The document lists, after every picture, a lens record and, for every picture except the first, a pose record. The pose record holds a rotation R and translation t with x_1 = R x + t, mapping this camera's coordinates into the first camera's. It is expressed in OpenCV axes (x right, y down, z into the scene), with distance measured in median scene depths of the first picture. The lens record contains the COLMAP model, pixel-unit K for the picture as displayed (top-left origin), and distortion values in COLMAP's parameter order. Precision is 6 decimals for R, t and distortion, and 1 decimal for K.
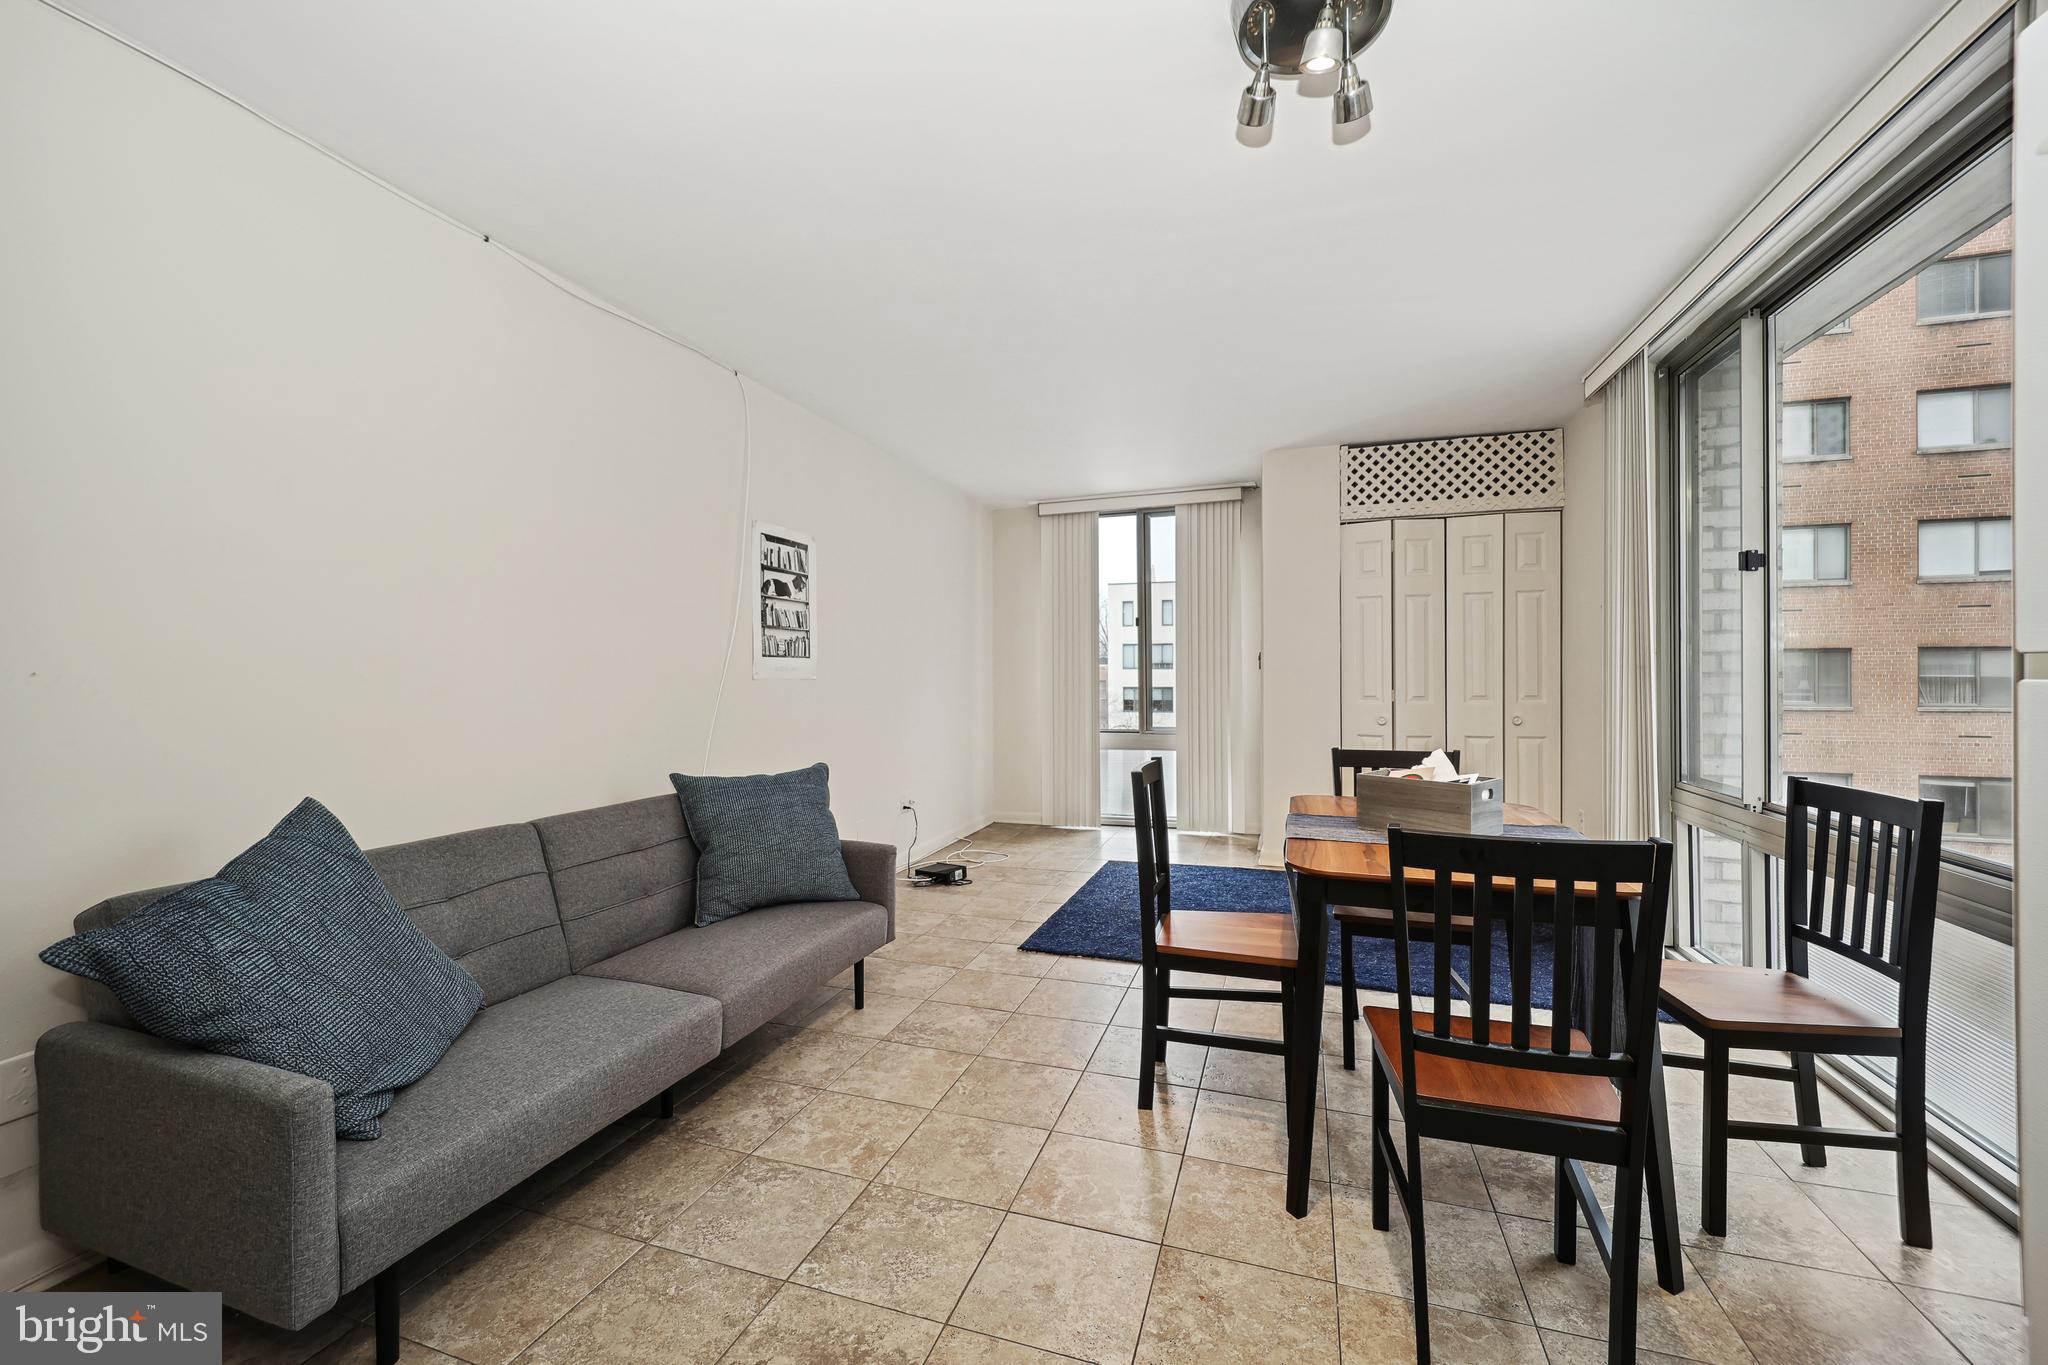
lens RADIAL K [[826.5, 0, 1017.2], [0, 826.5, 669.8], [0, 0, 1]] dist [0.010967, -0.005122]
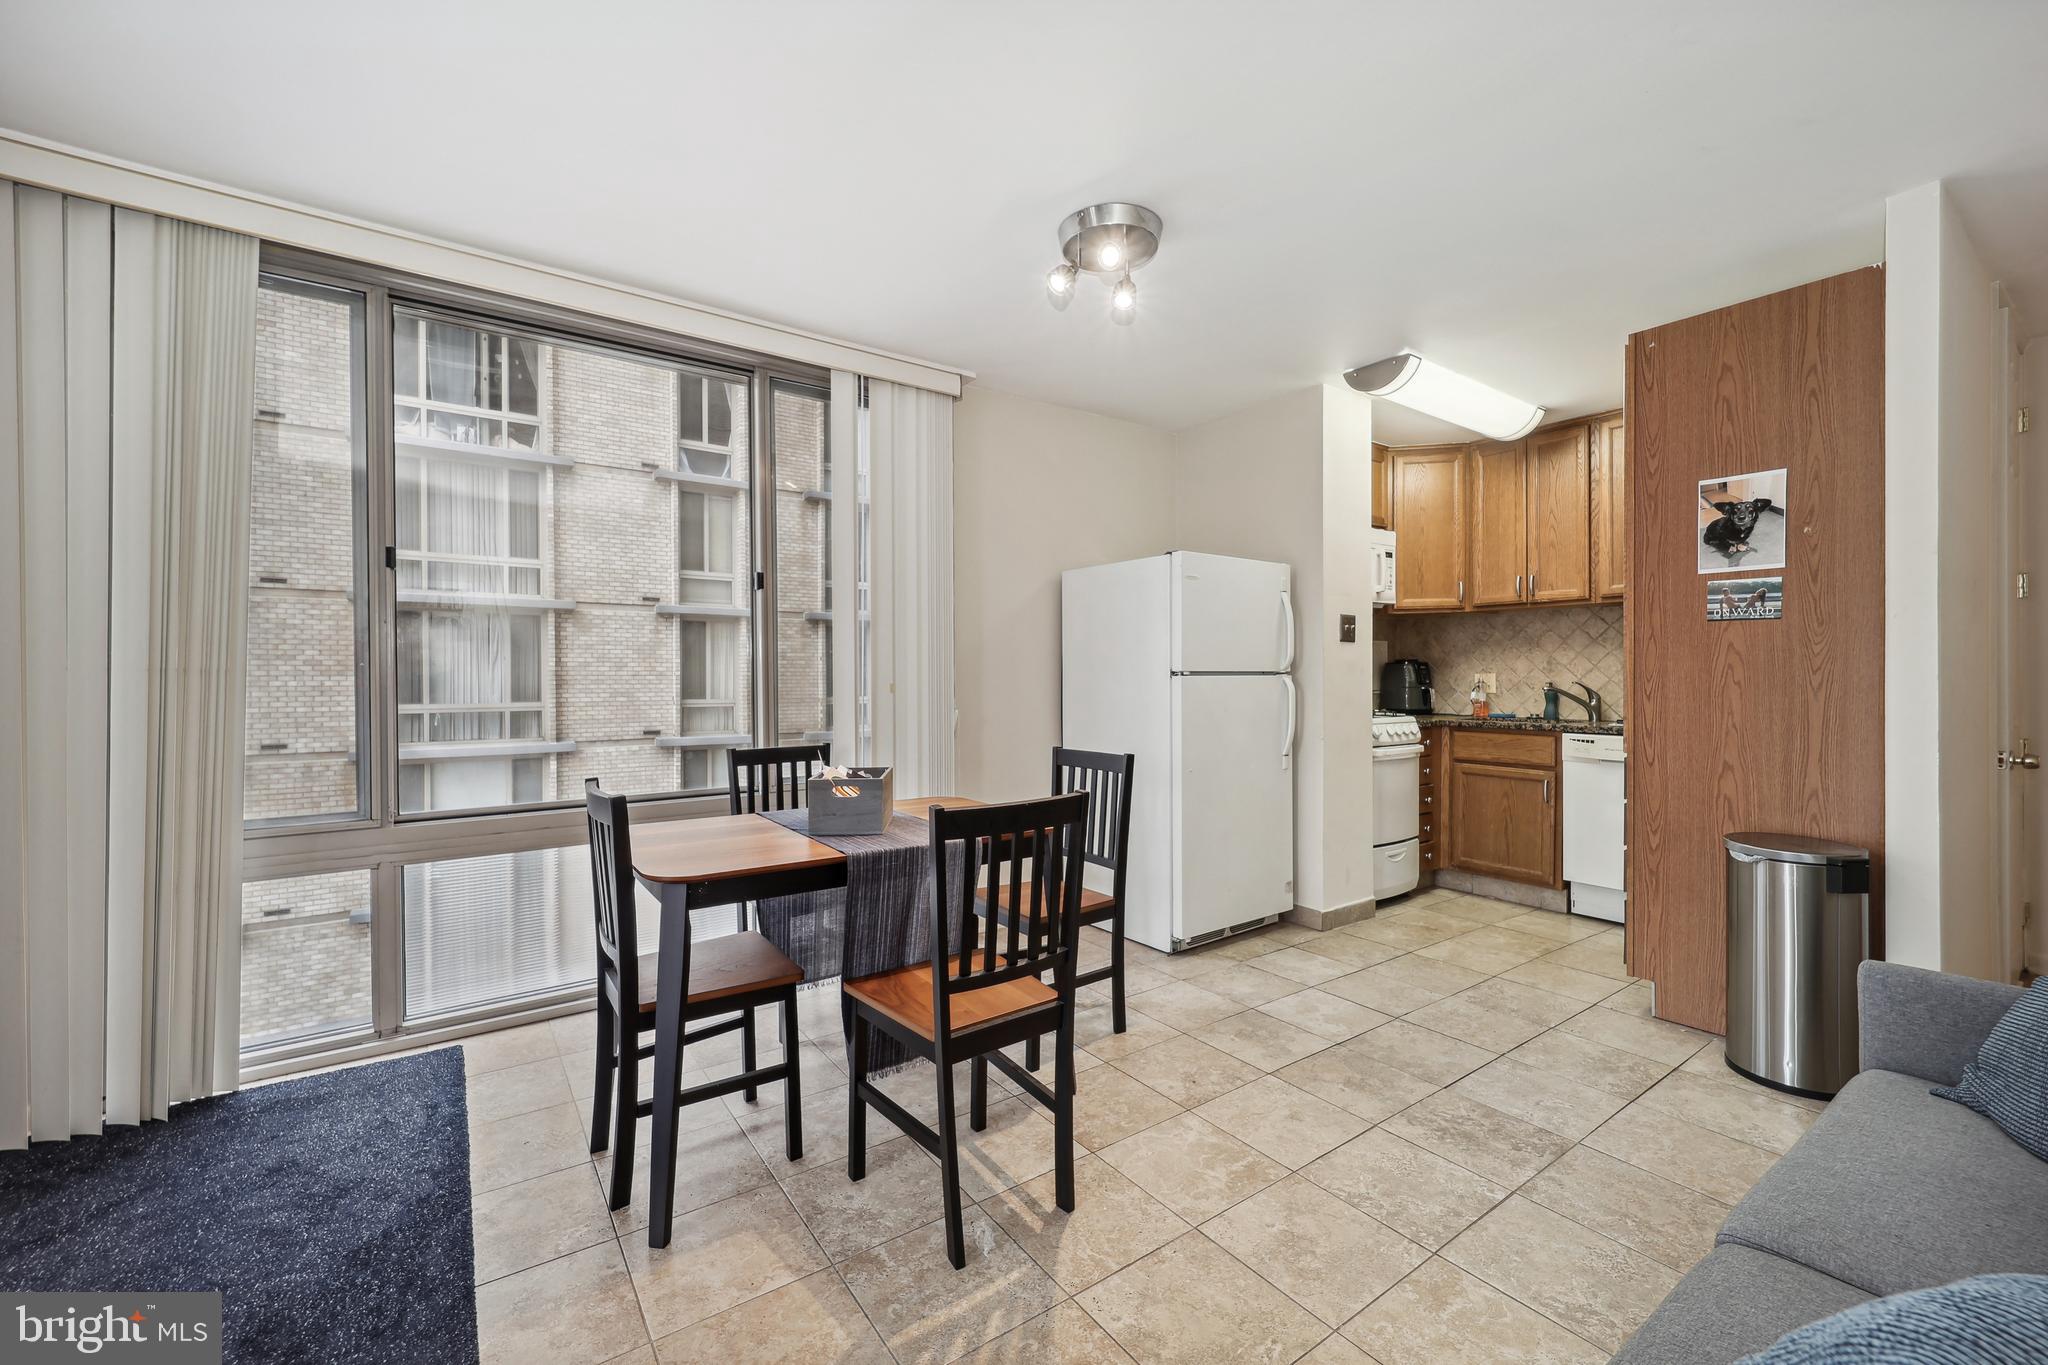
lens RADIAL K [[820.5, 0, 1017.4], [0, 820.5, 682.7], [0, 0, 1]] dist [0.011238, -0.005613]
pose [[-0.805003, 0.002755, 0.593264, -0.165938], [0.004950, 0.999986, 0.002072, 0.006062], [-0.593250, 0.004604, -0.805005, 0.960837]]
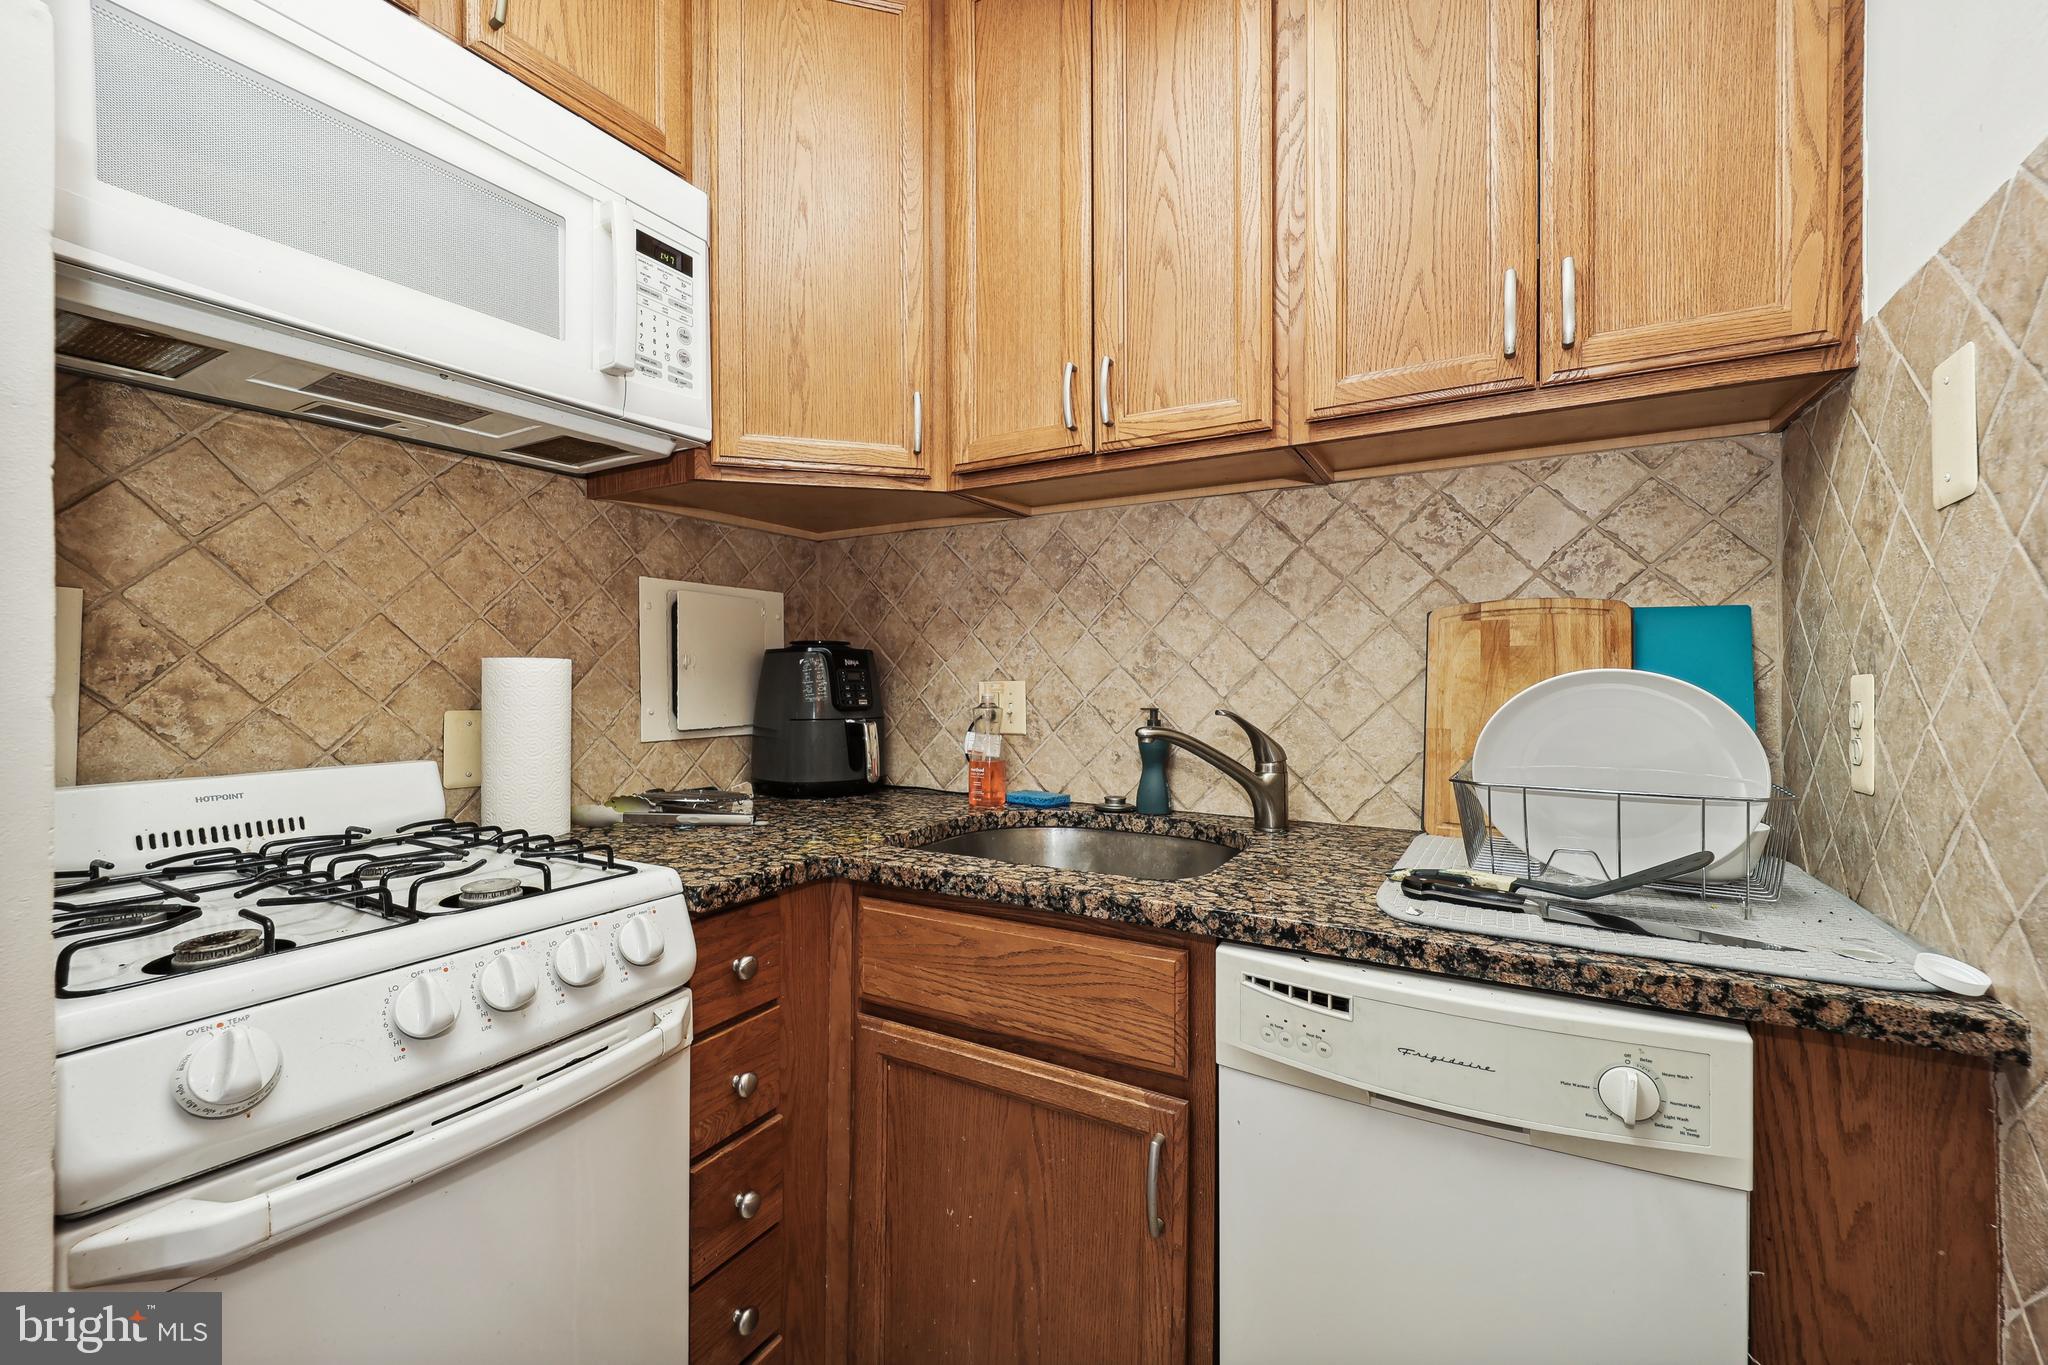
lens RADIAL K [[827.2, 0, 1021.3], [0, 827.2, 679.9], [0, 0, 1]] dist [0.012132, -0.006099]
pose [[-0.982381, 0.003802, 0.186850, -0.094618], [0.003459, 0.999992, -0.002162, -0.001306], [-0.186857, -0.001477, -0.982386, -0.006715]]
